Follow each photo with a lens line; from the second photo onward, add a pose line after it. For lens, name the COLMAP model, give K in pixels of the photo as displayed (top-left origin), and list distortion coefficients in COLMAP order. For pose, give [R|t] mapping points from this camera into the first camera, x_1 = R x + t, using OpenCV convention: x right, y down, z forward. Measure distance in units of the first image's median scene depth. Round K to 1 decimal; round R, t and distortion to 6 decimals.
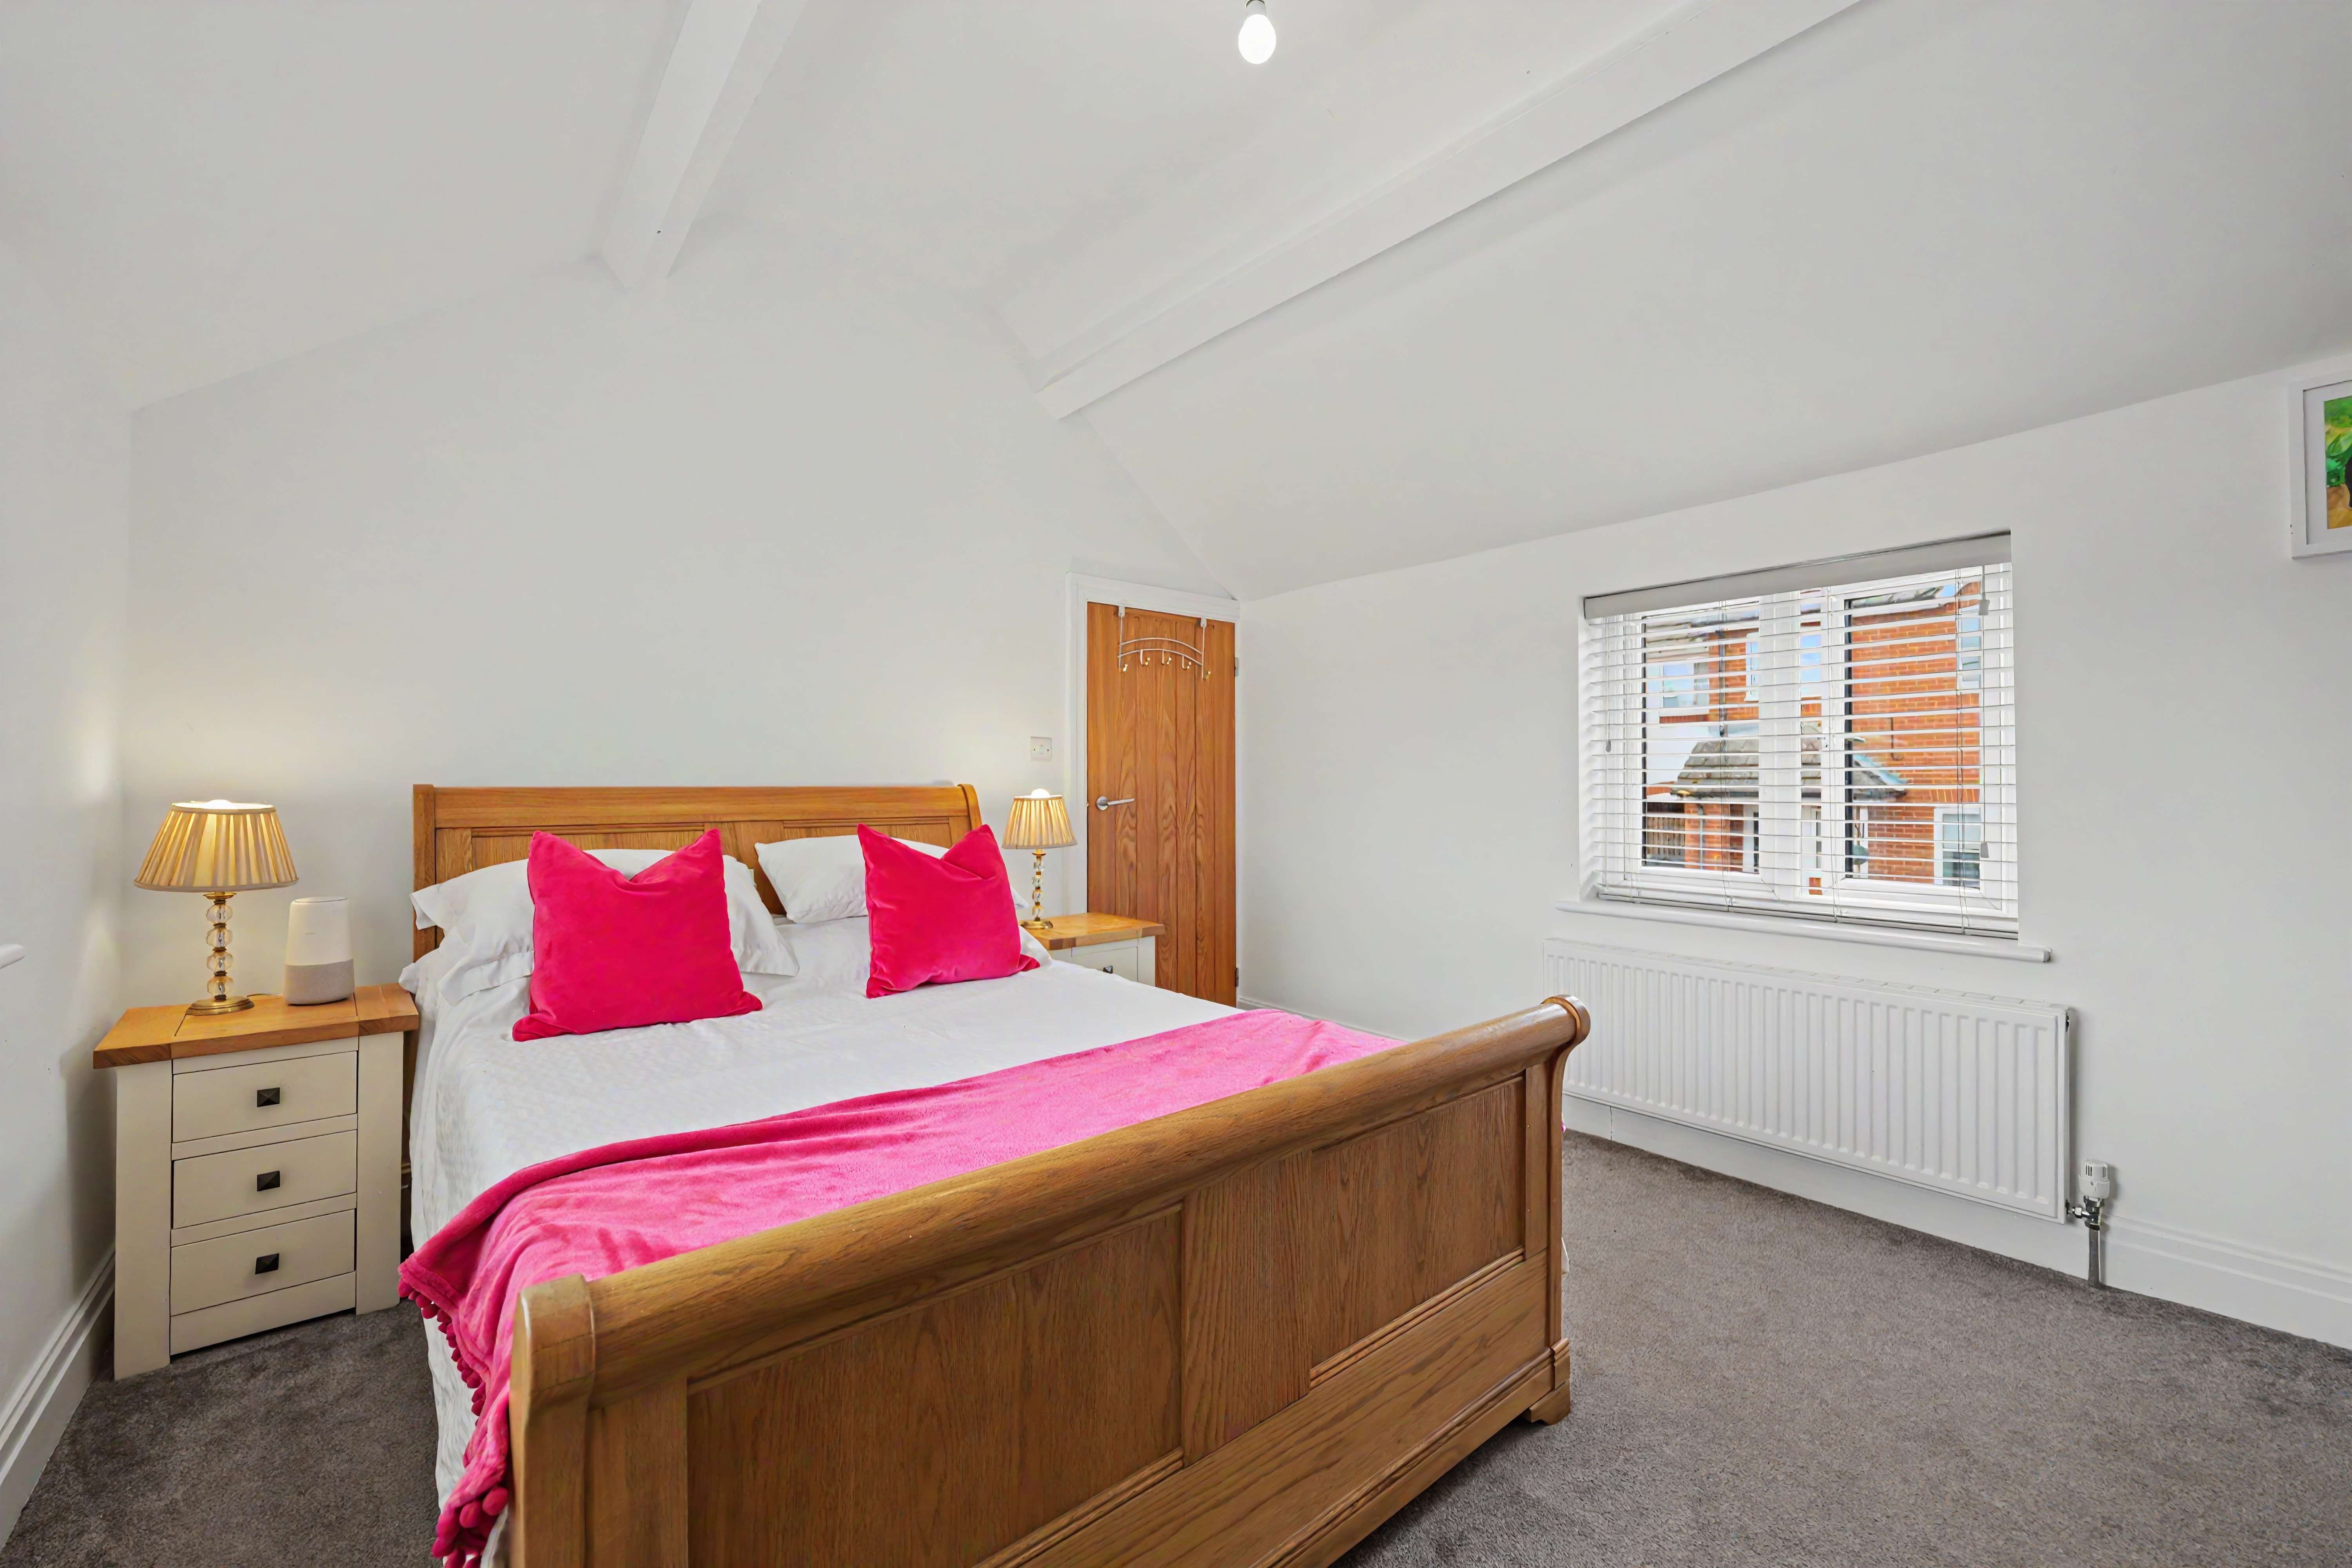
lens RADIAL K [[956.5, 0, 1186.2], [0, 956.5, 780.6], [0, 0, 1]] dist [-0.013773, 0.001294]
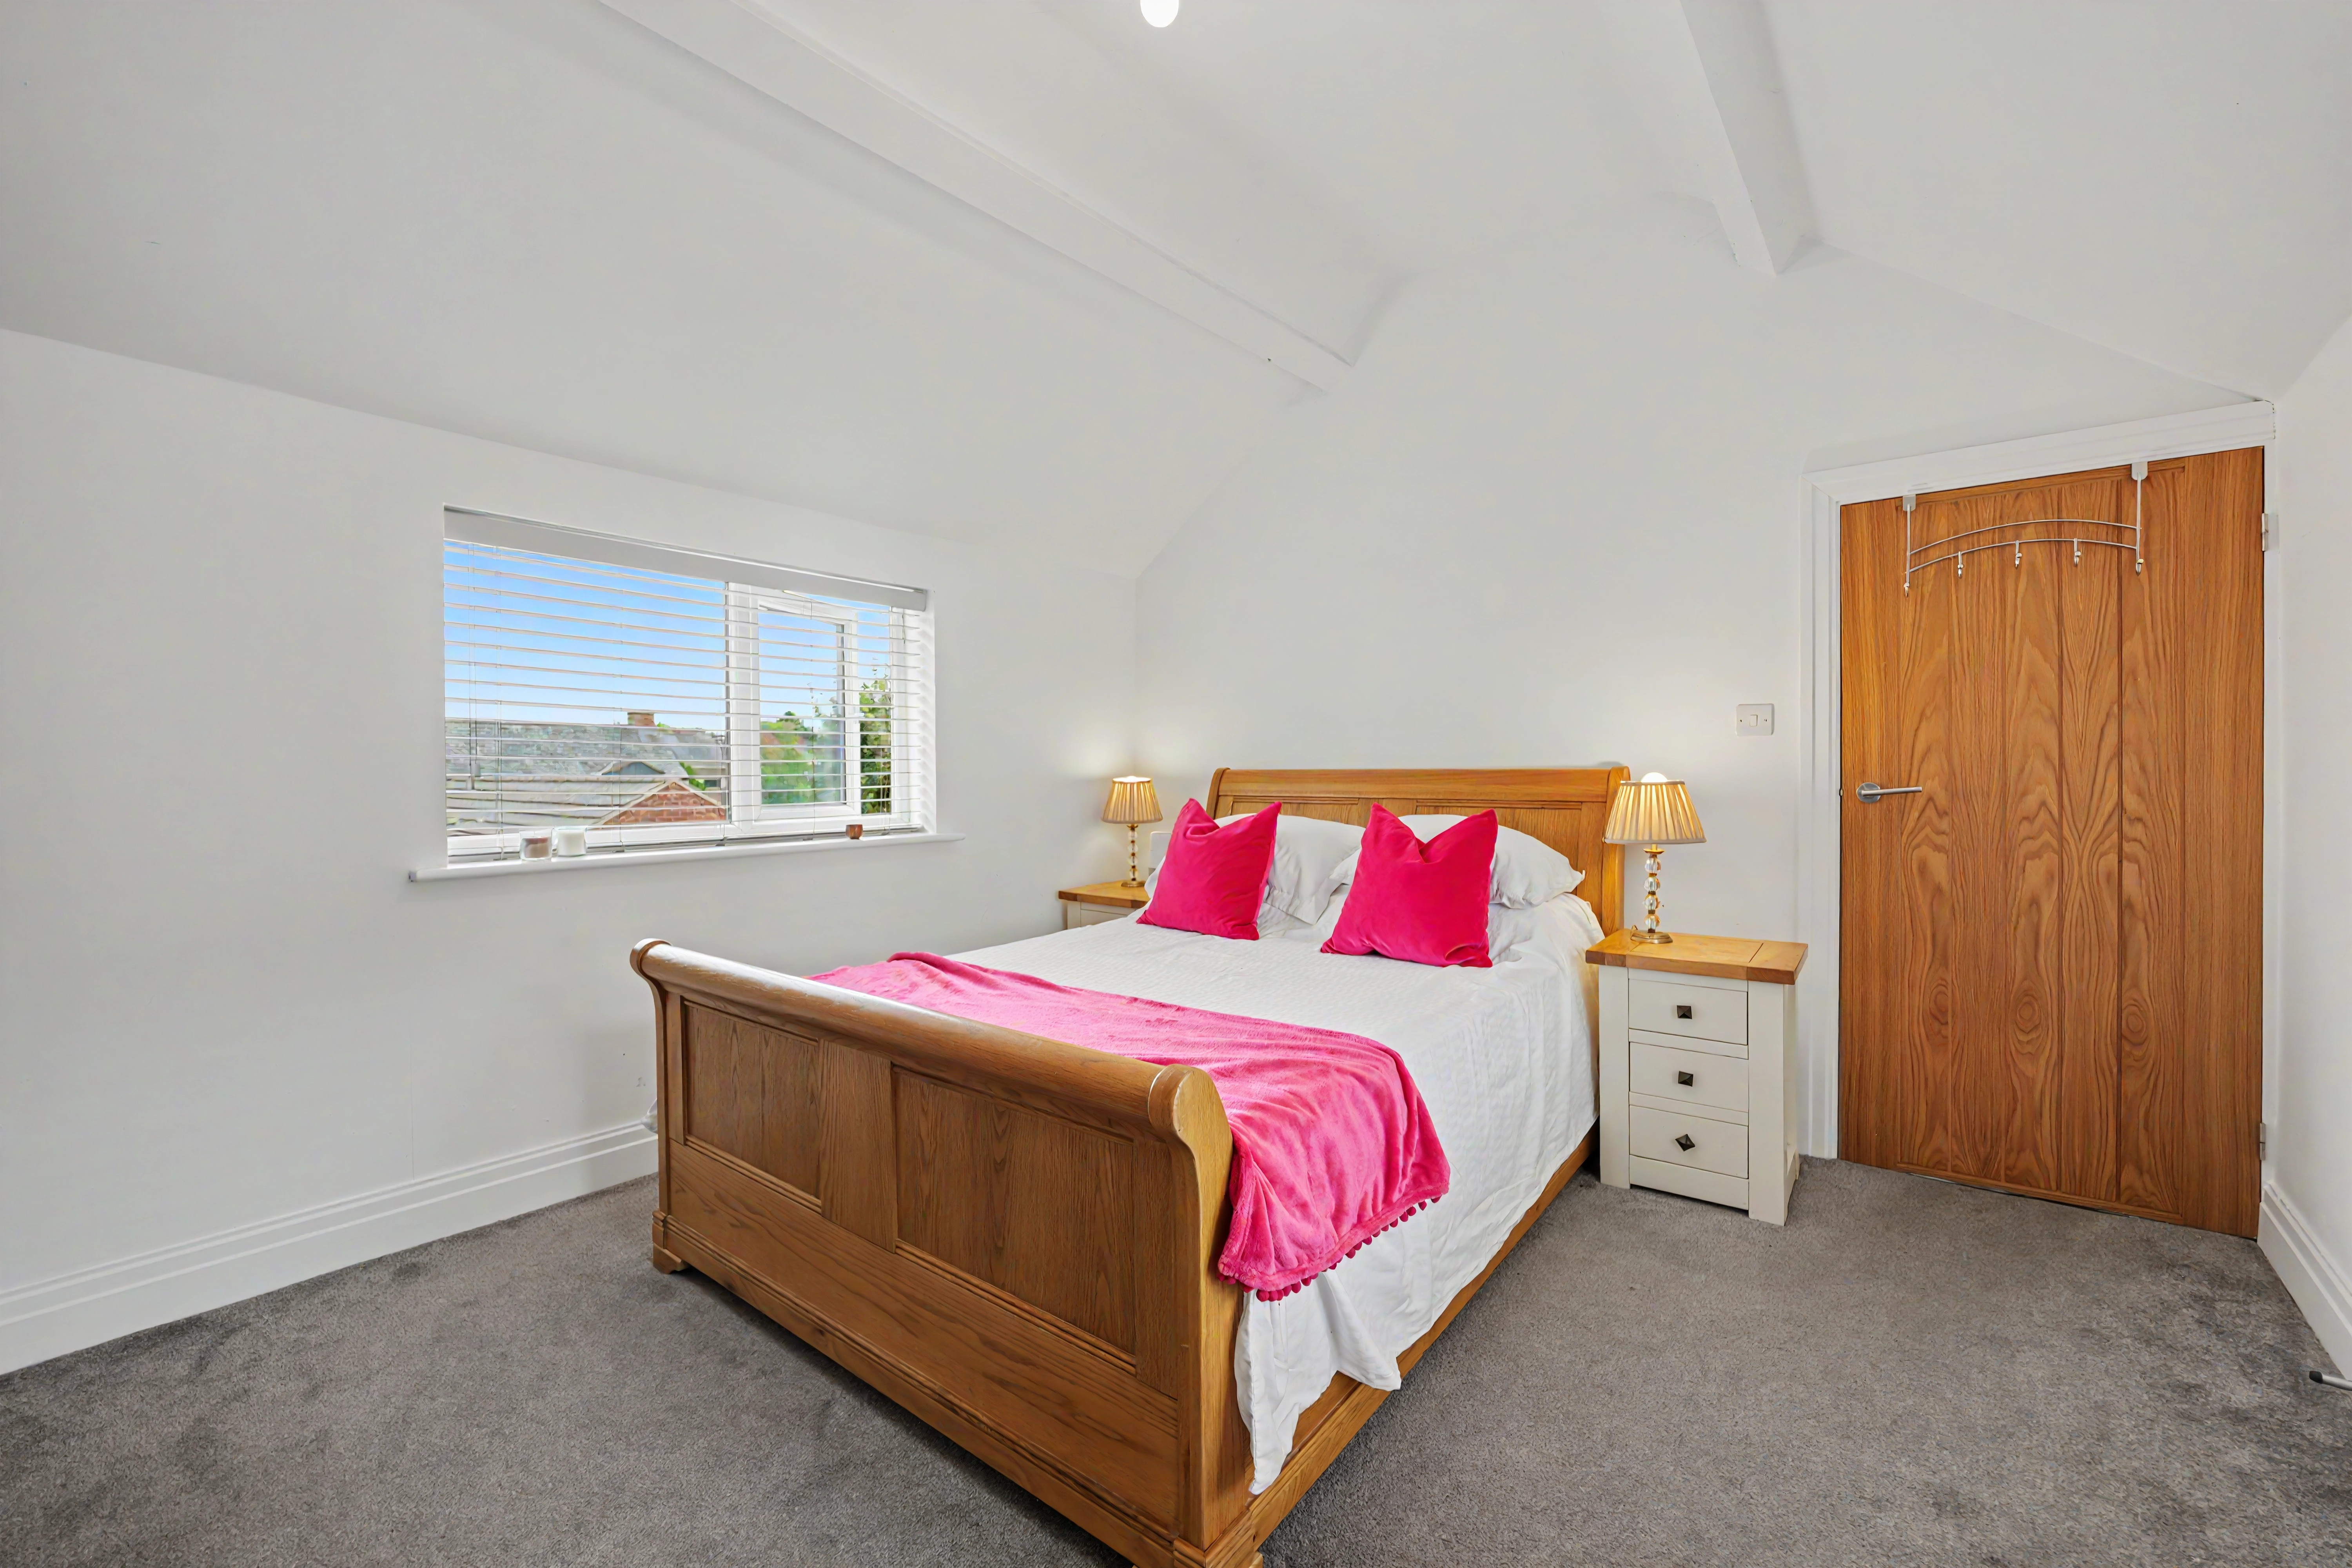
lens RADIAL K [[956.5, 0, 1184.2], [0, 956.5, 776.0], [0, 0, 1]] dist [-0.013773, 0.001294]
pose [[0.197737, 0.010387, -0.980200, 0.474154], [0.010538, 0.999864, 0.012721, -0.002005], [0.980198, -0.012845, 0.197600, 0.372197]]
